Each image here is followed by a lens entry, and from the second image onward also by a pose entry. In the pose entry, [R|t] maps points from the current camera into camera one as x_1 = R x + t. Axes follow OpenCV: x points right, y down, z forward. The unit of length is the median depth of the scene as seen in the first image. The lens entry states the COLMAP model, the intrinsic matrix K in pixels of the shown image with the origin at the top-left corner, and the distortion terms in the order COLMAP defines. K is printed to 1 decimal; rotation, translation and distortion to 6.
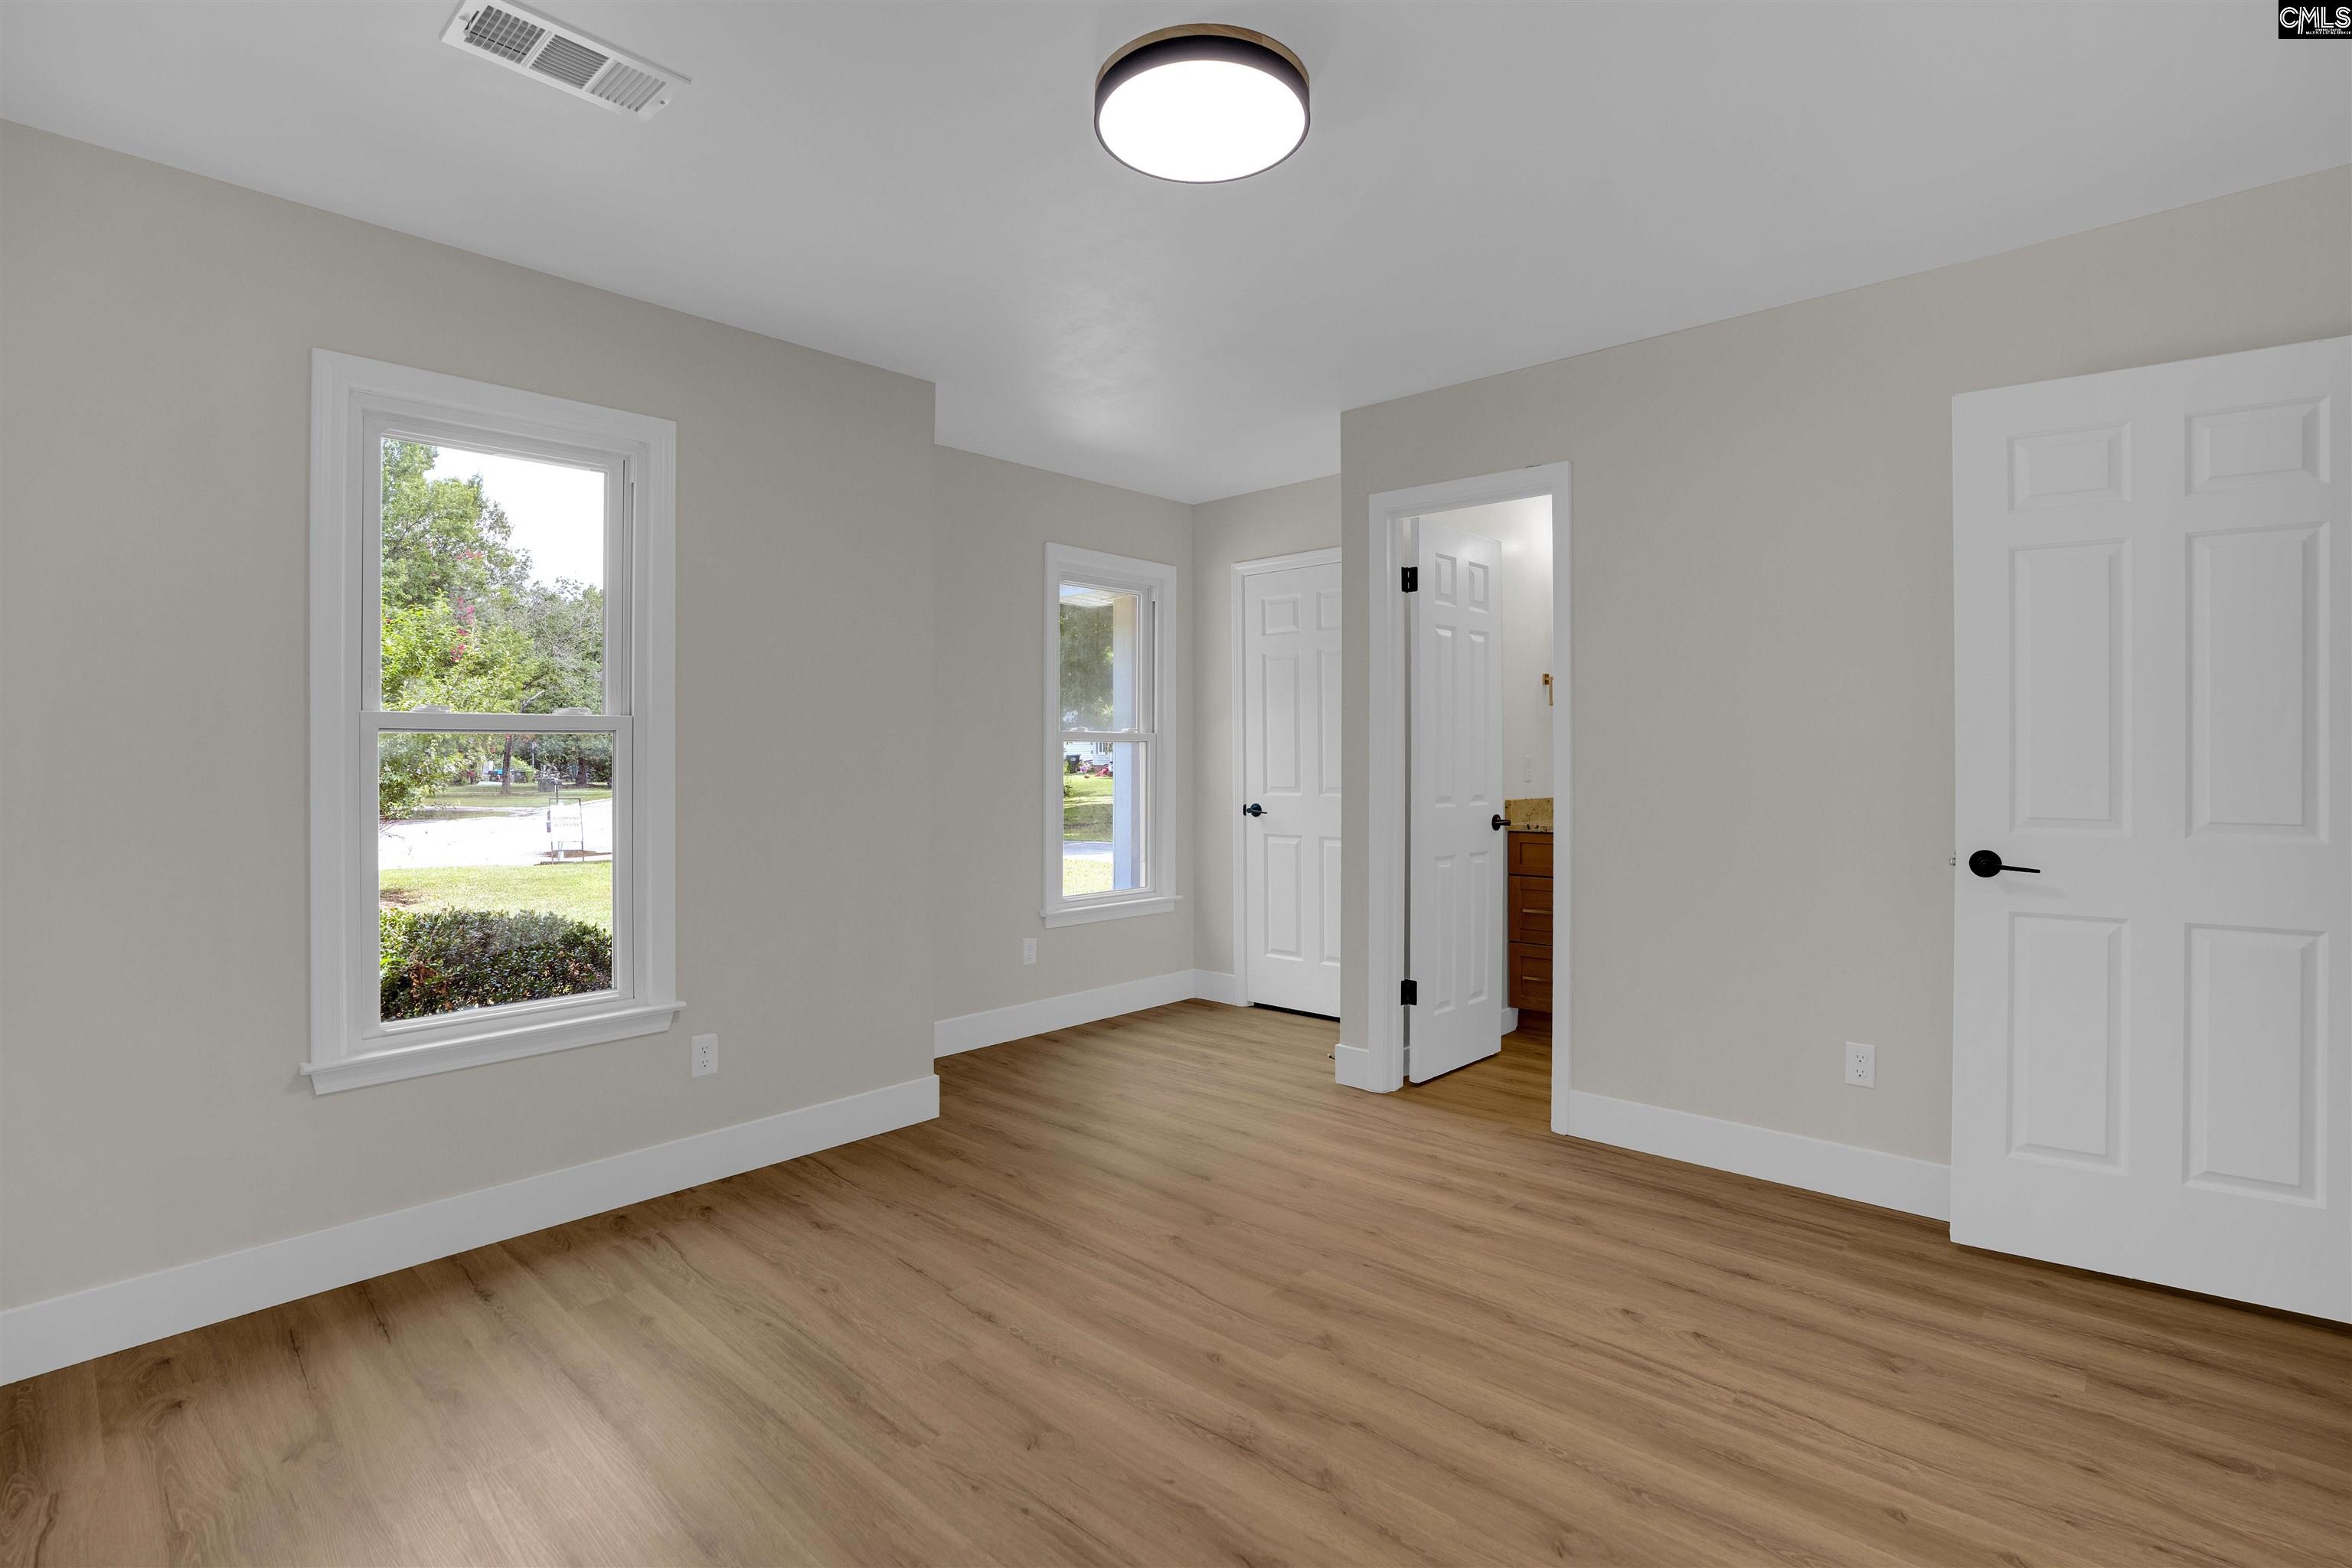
lens RADIAL K [[1119.3, 0, 1192.8], [0, 1119.3, 794.8], [0, 0, 1]] dist [-0.007087, 0.000107]
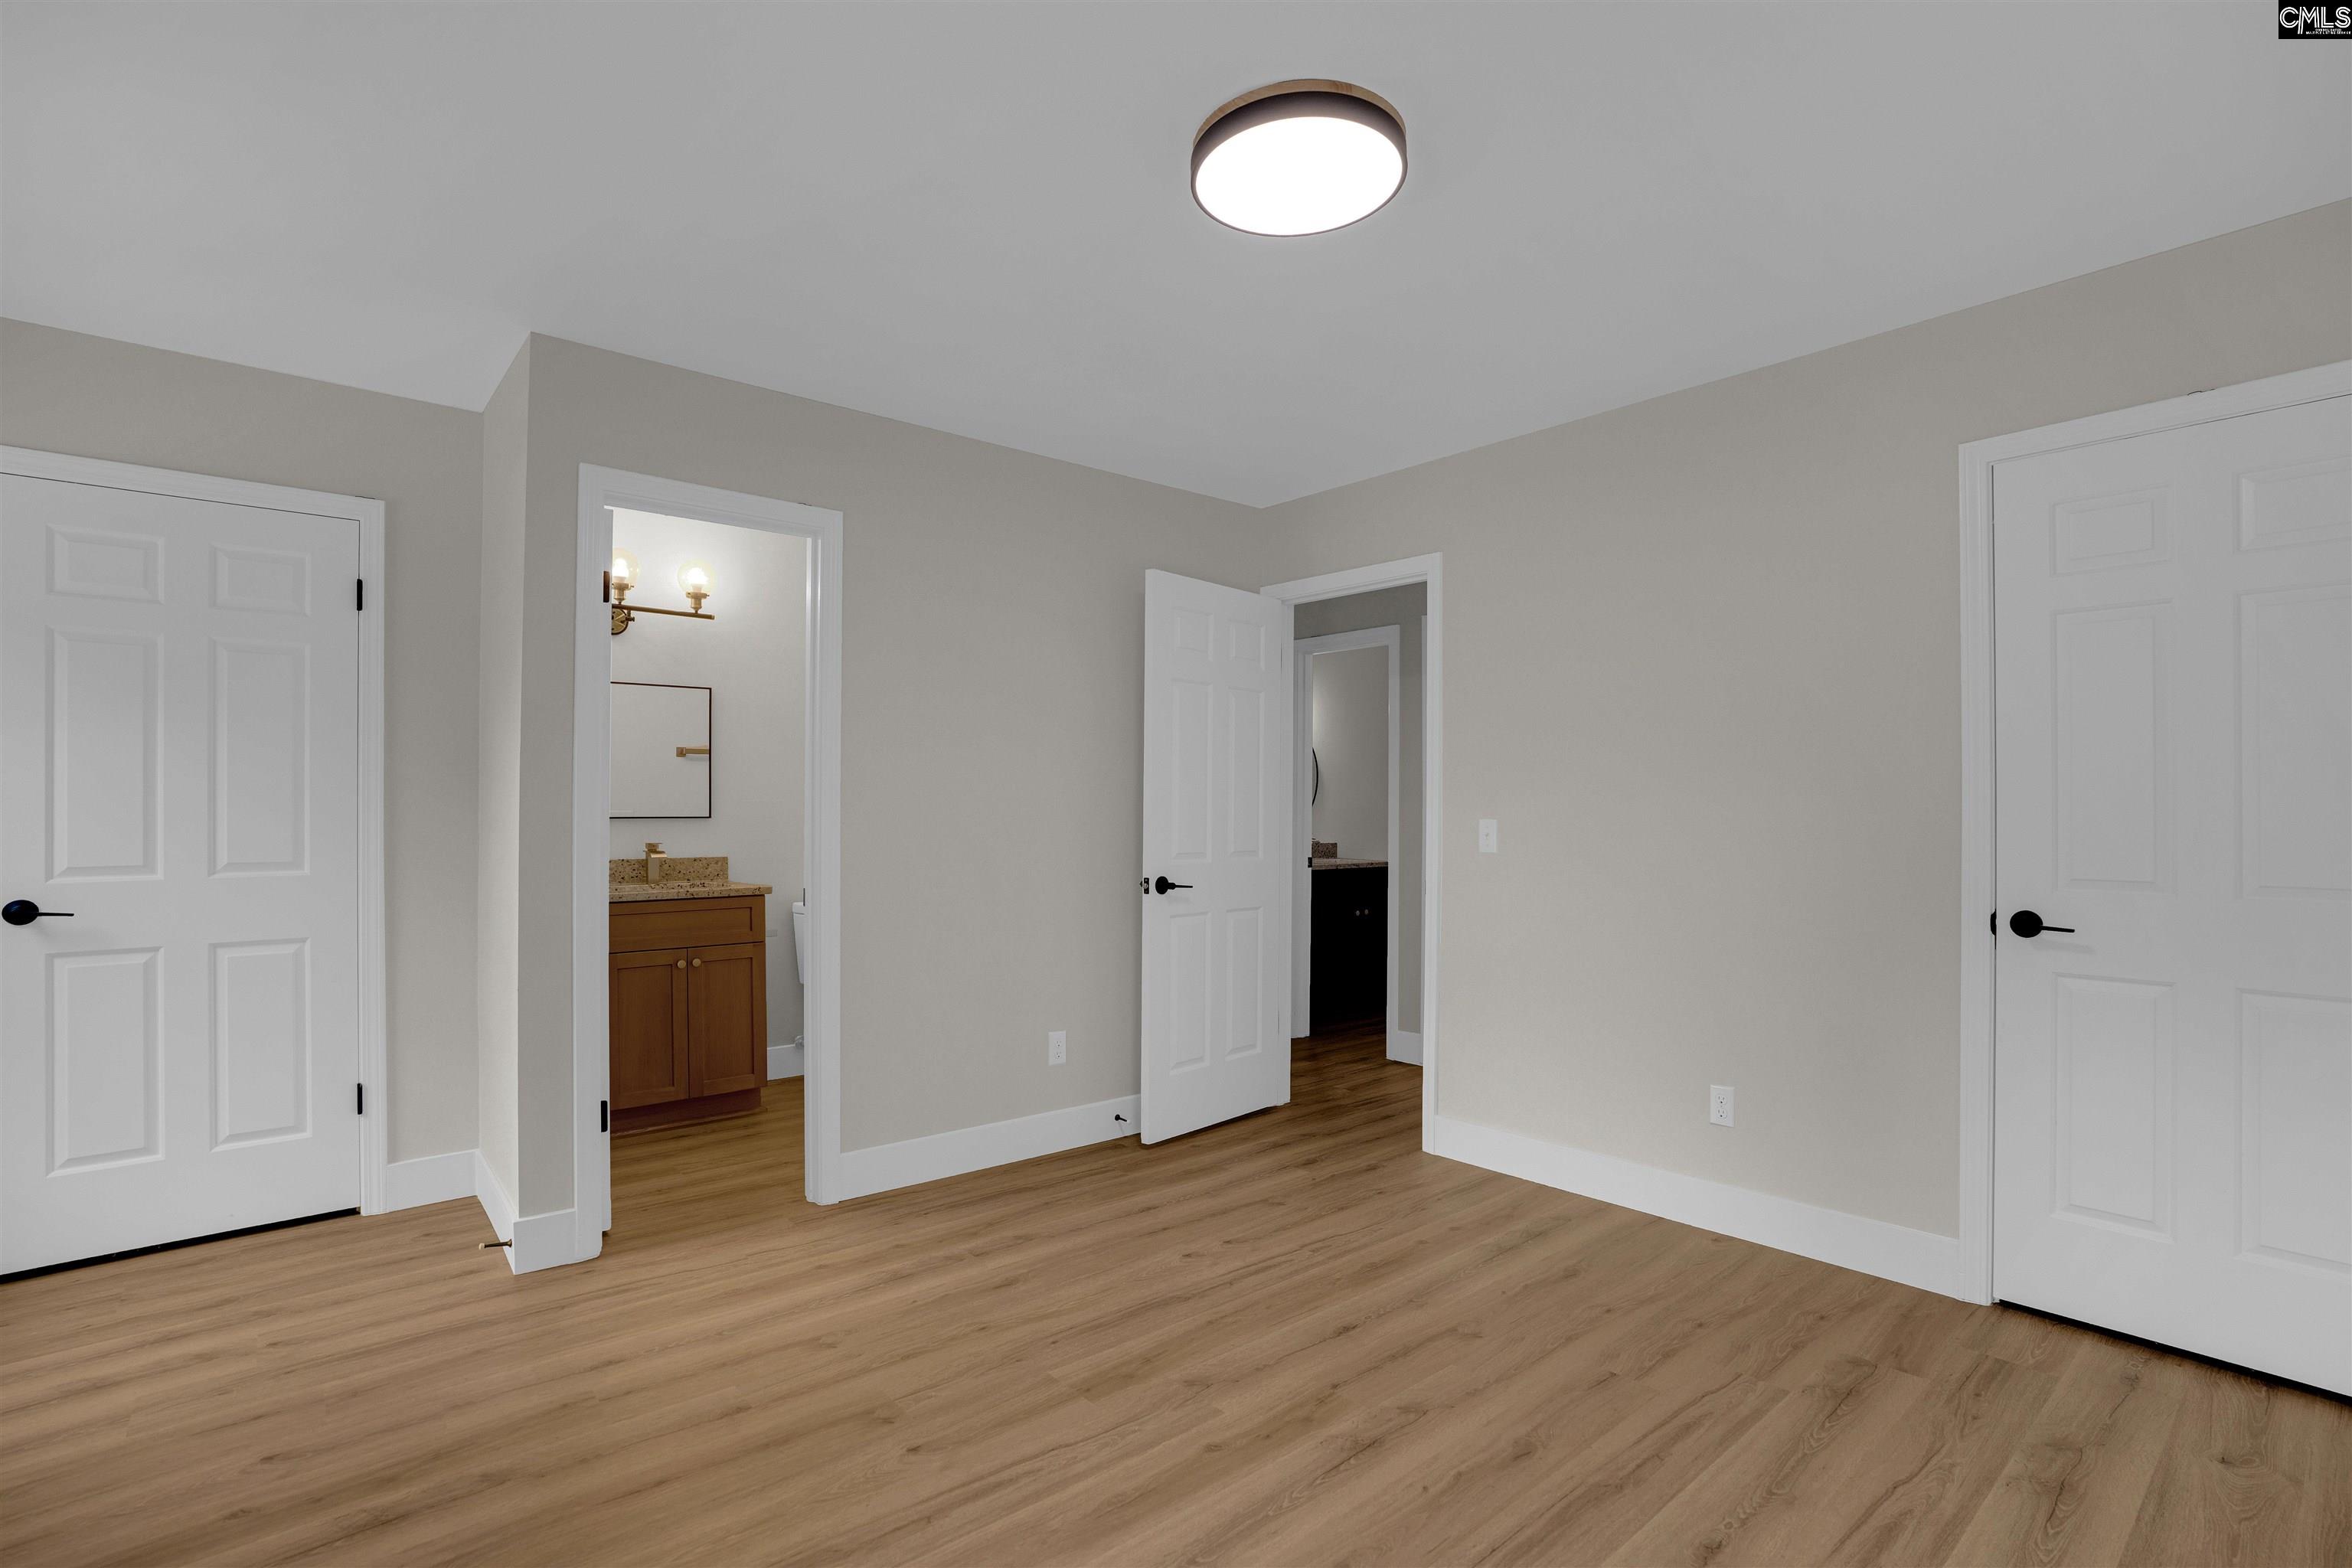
lens RADIAL K [[1111.2, 0, 1178.0], [0, 1111.2, 792.8], [0, 0, 1]] dist [-0.006972, 0.000802]
pose [[0.097092, 0.030655, 0.994803, -0.816835], [0.010942, 0.999432, -0.031866, -0.026742], [-0.995215, 0.013980, 0.096702, 0.797176]]
